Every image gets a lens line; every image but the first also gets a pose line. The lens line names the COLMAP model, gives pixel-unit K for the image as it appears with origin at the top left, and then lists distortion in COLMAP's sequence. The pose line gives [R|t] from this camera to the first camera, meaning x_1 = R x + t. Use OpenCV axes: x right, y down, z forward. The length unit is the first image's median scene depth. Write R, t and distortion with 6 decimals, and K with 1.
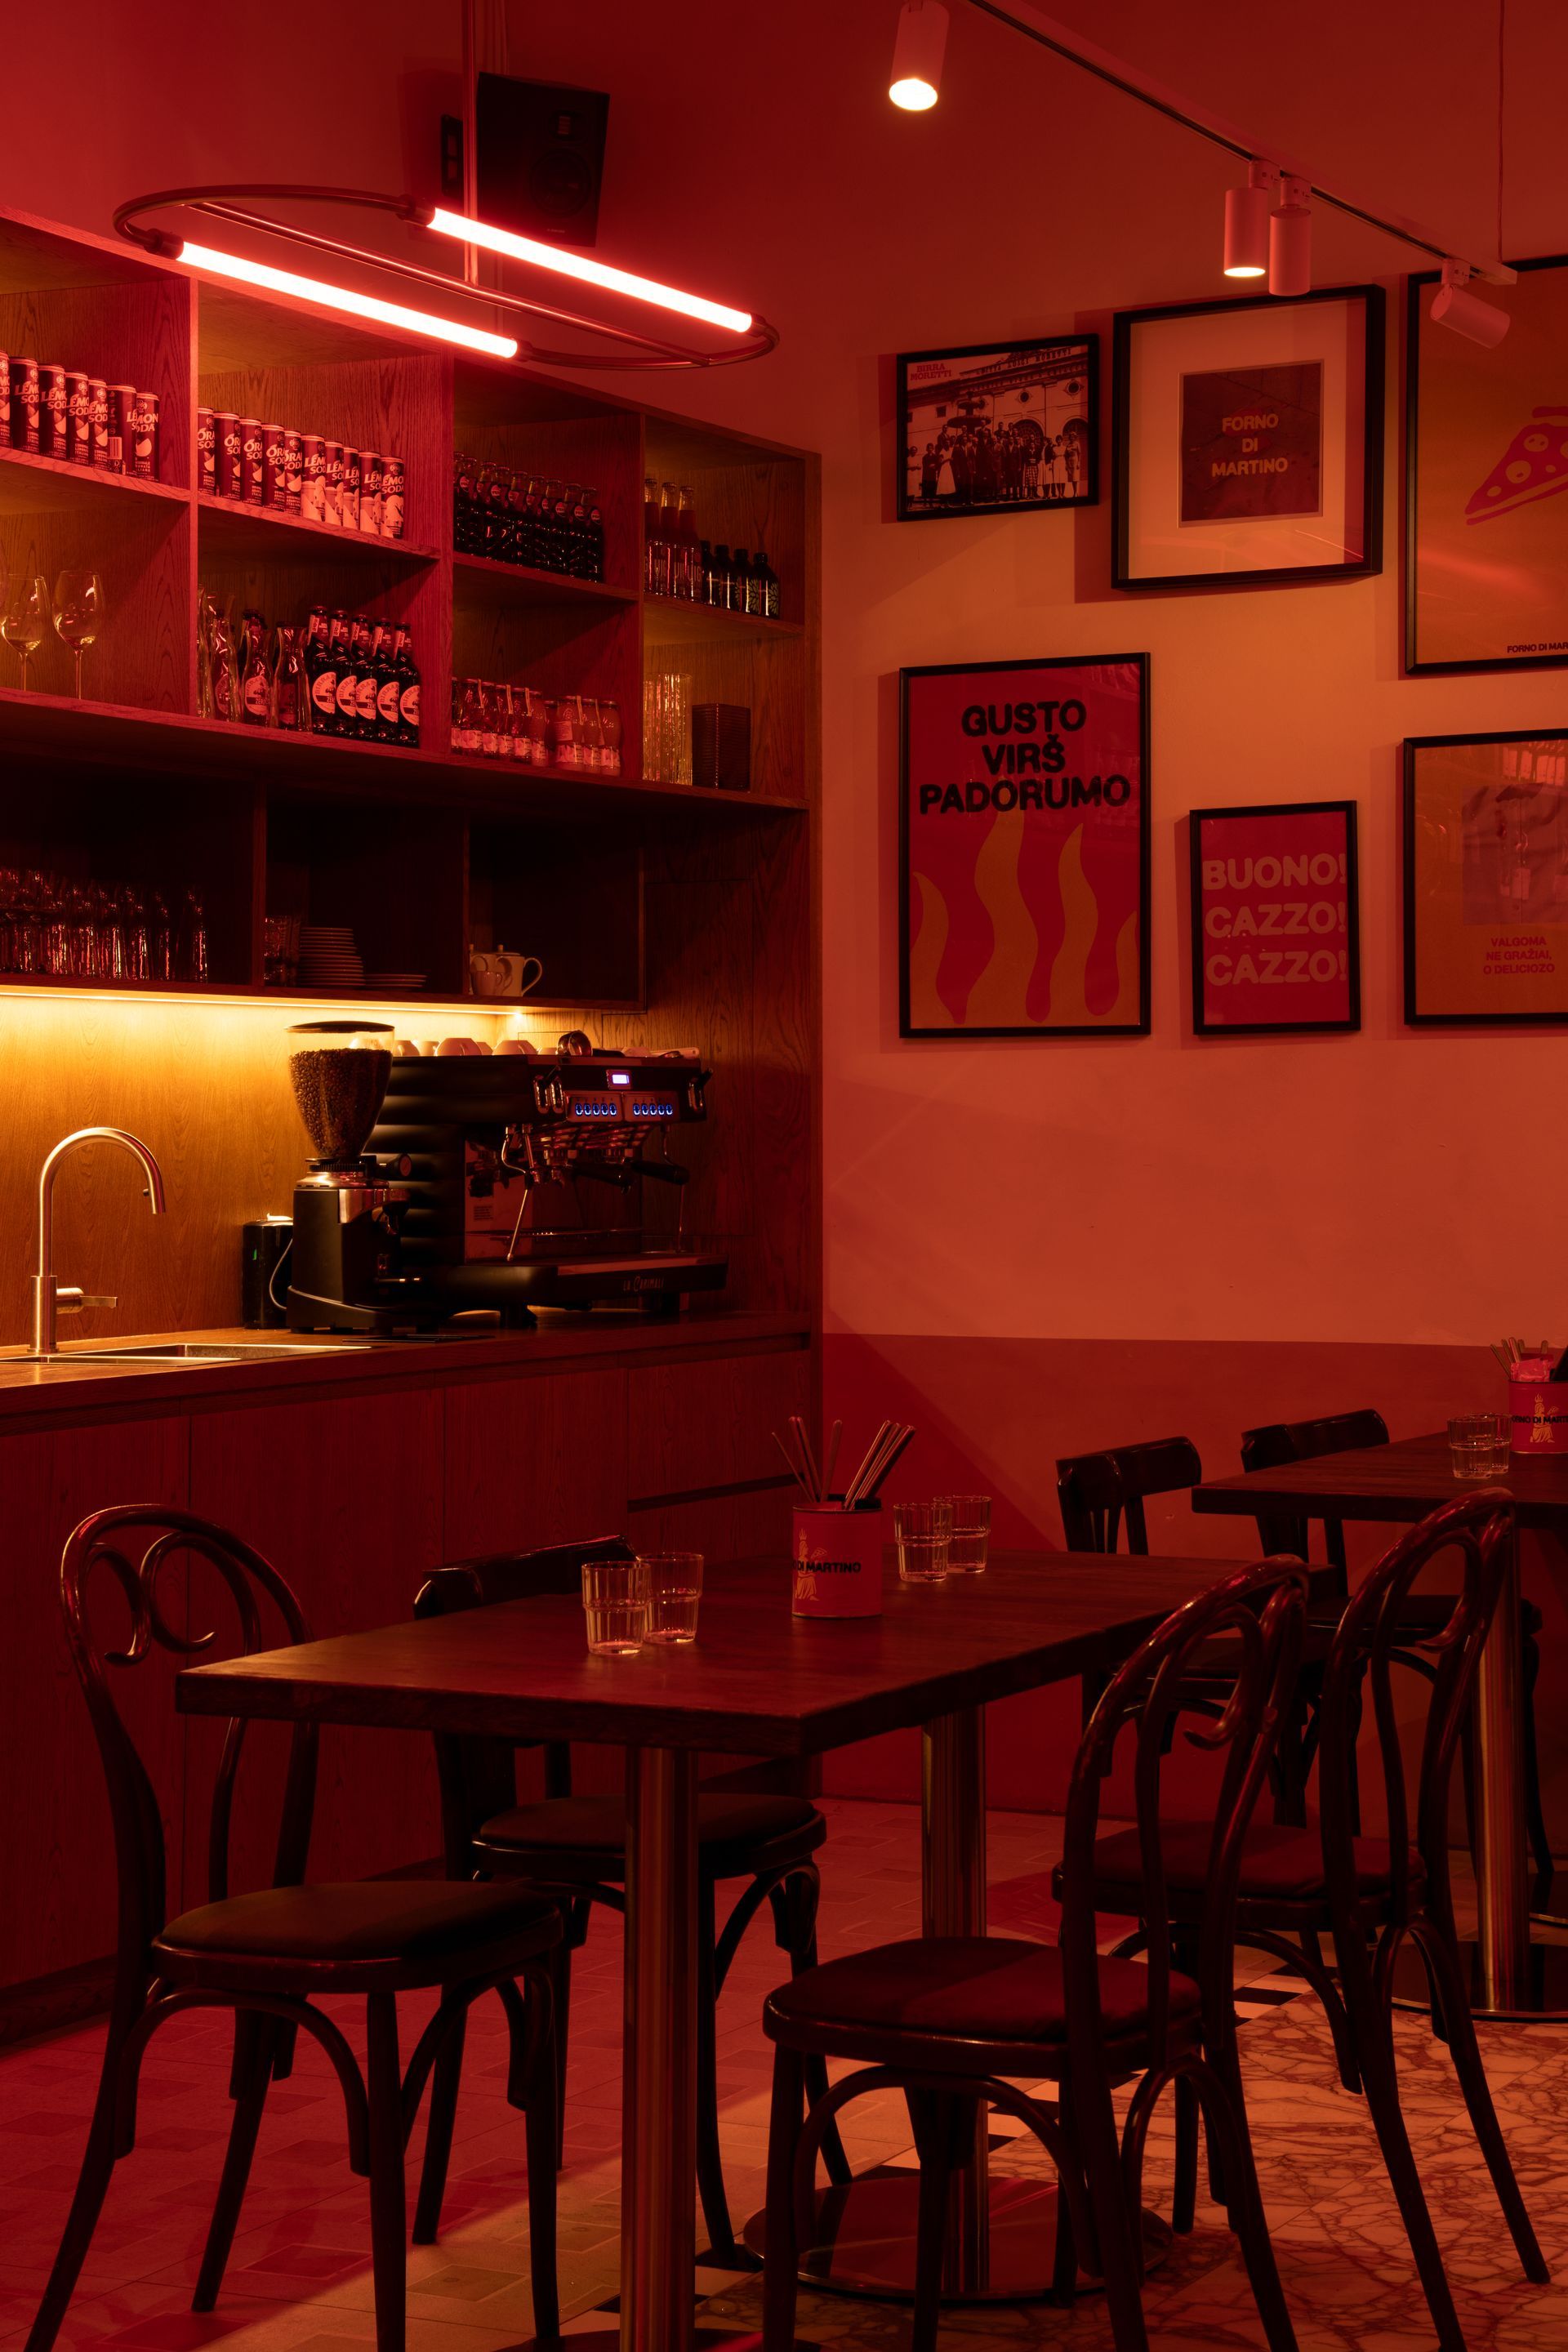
lens RADIAL K [[4080.8, 0, 792.8], [0, 4080.8, 1034.5], [0, 0, 1]] dist [0.324998, 0.000000]
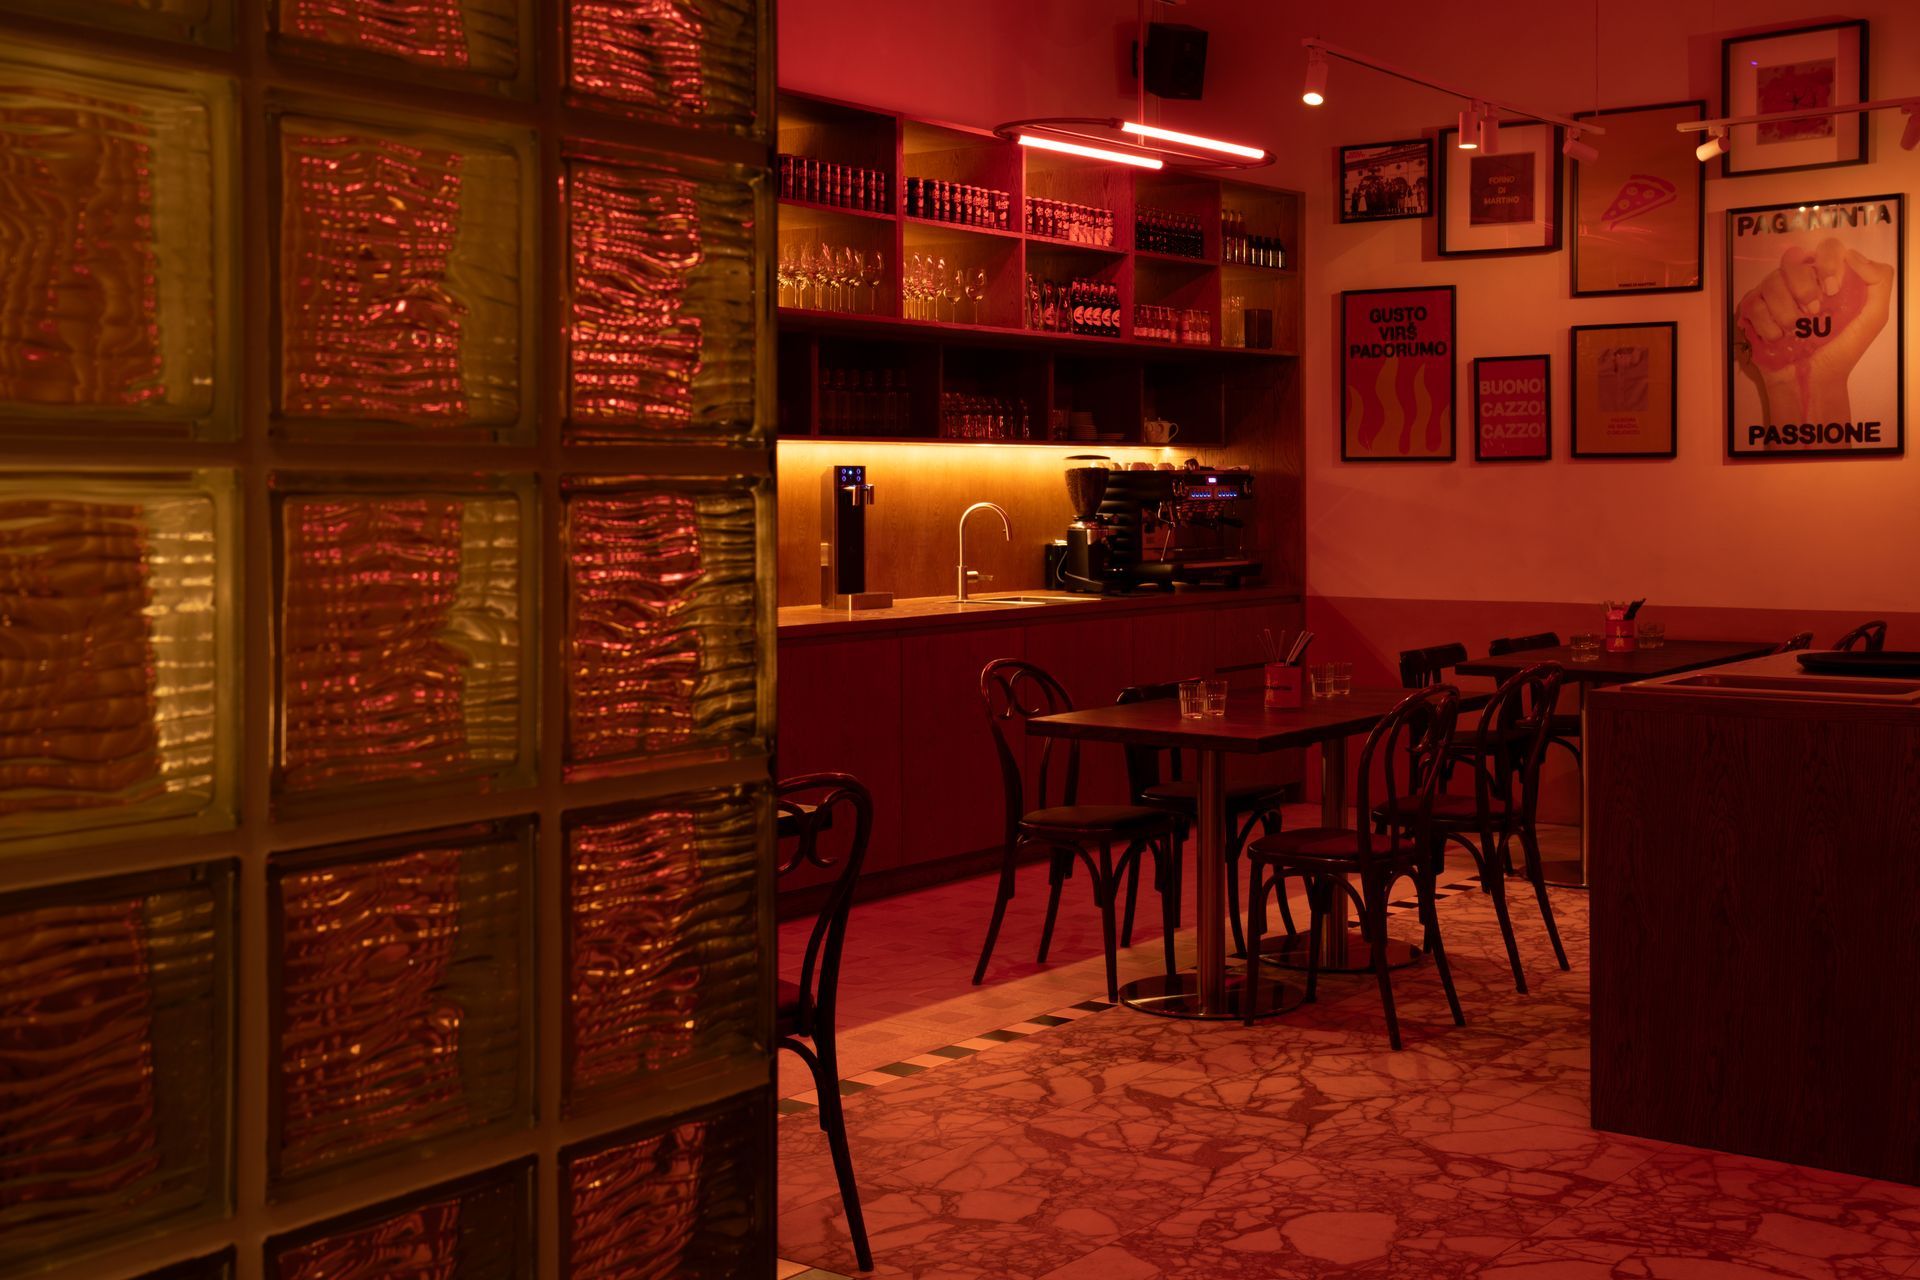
lens RADIAL K [[2230.8, 0, 1040.7], [0, 2230.8, 517.5], [0, 0, 1]] dist [0.037426, 0.000000]
pose [[0.991696, 0.003314, -0.128558, 0.022189], [0.001421, 0.999325, 0.036720, -0.014264], [0.128593, -0.036598, 0.991022, -0.210441]]
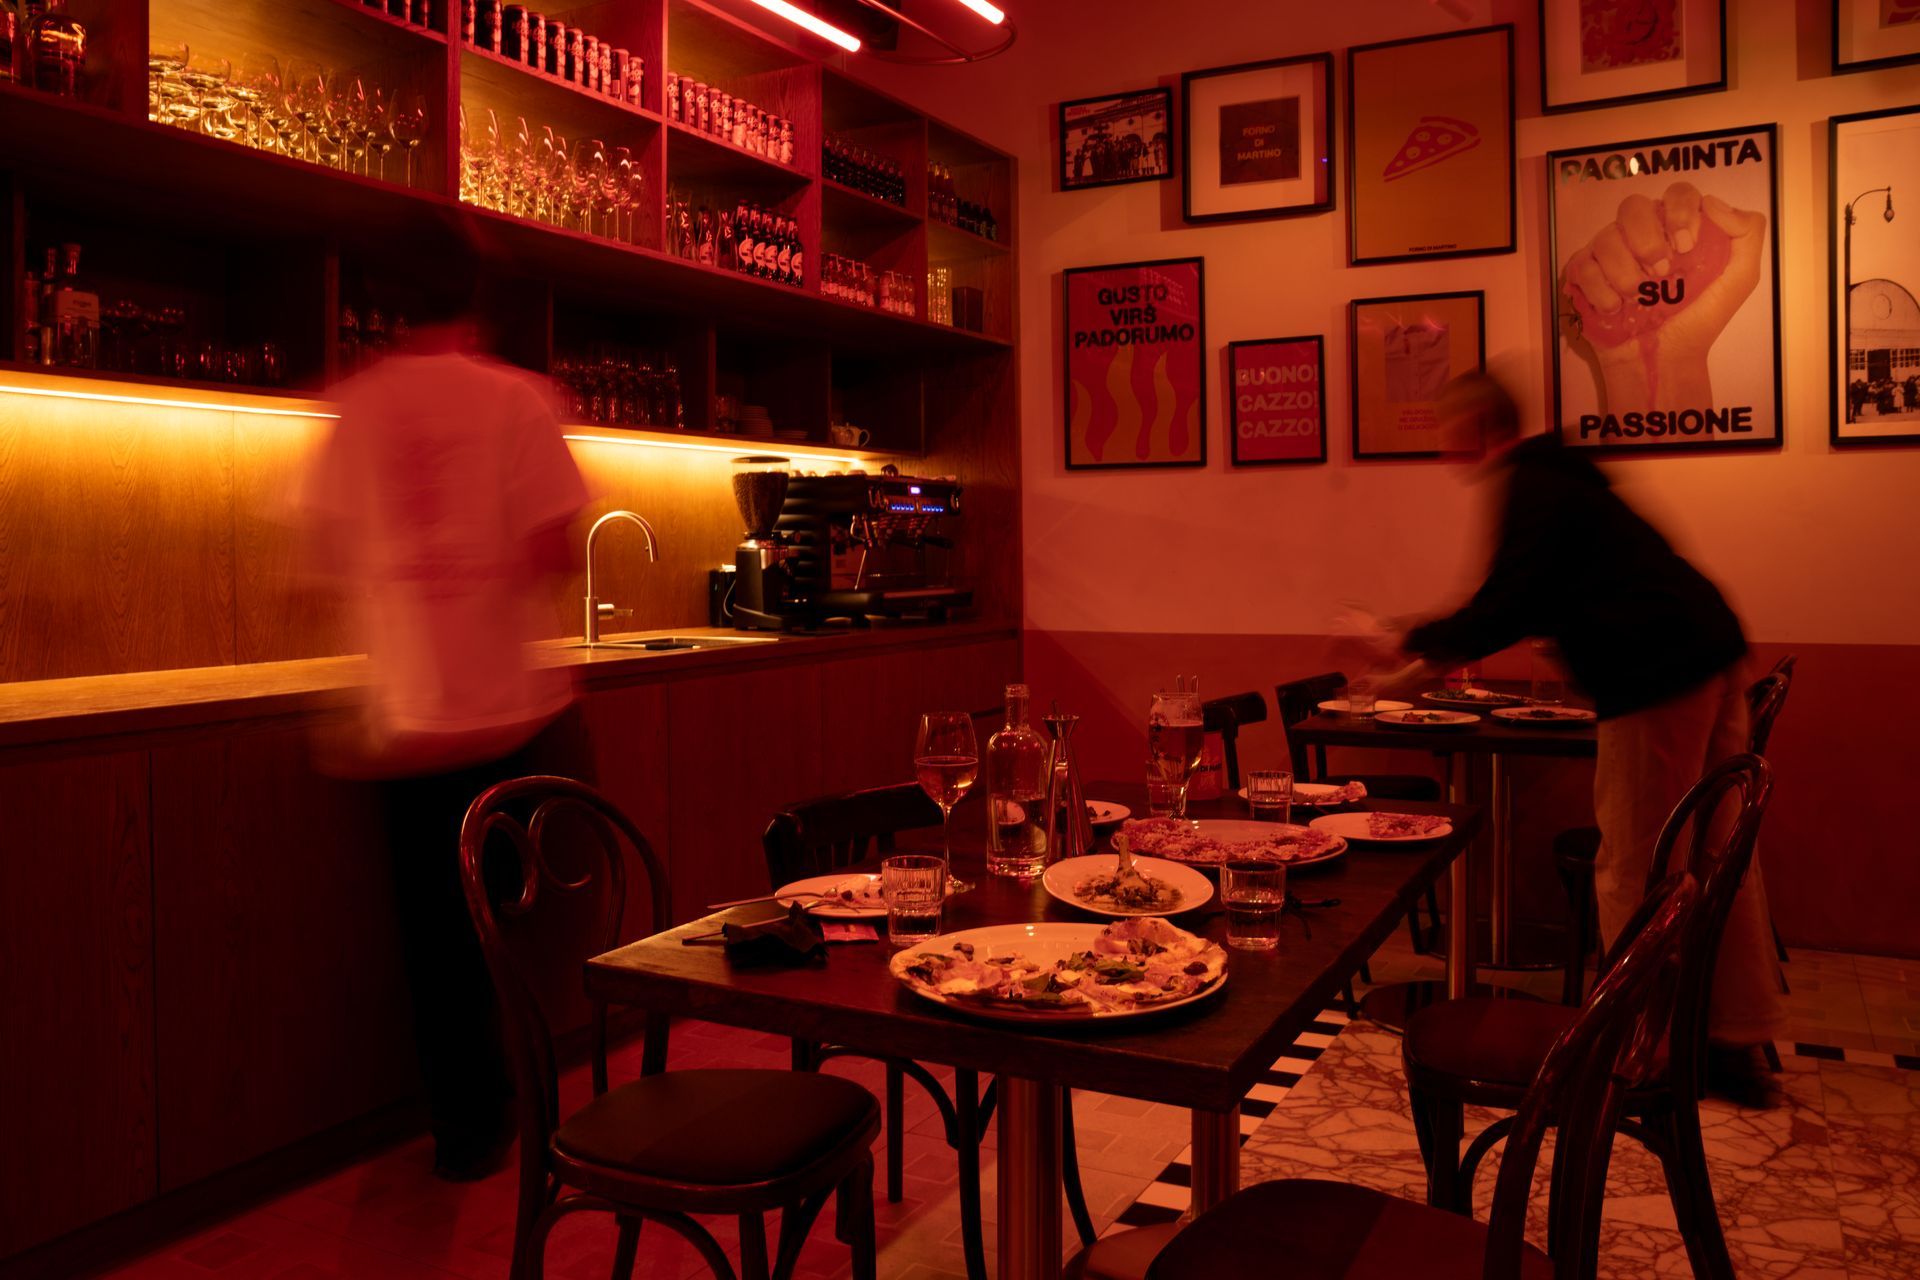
lens RADIAL K [[1573.1, 0, 950.2], [0, 1573.1, 536.5], [0, 0, 1]] dist [-0.062355, 0.091607]
pose [[0.999993, -0.002886, 0.002577, -0.028431], [0.002844, 0.999865, 0.016190, 0.019883], [-0.002624, -0.016182, 0.999866, 0.313249]]
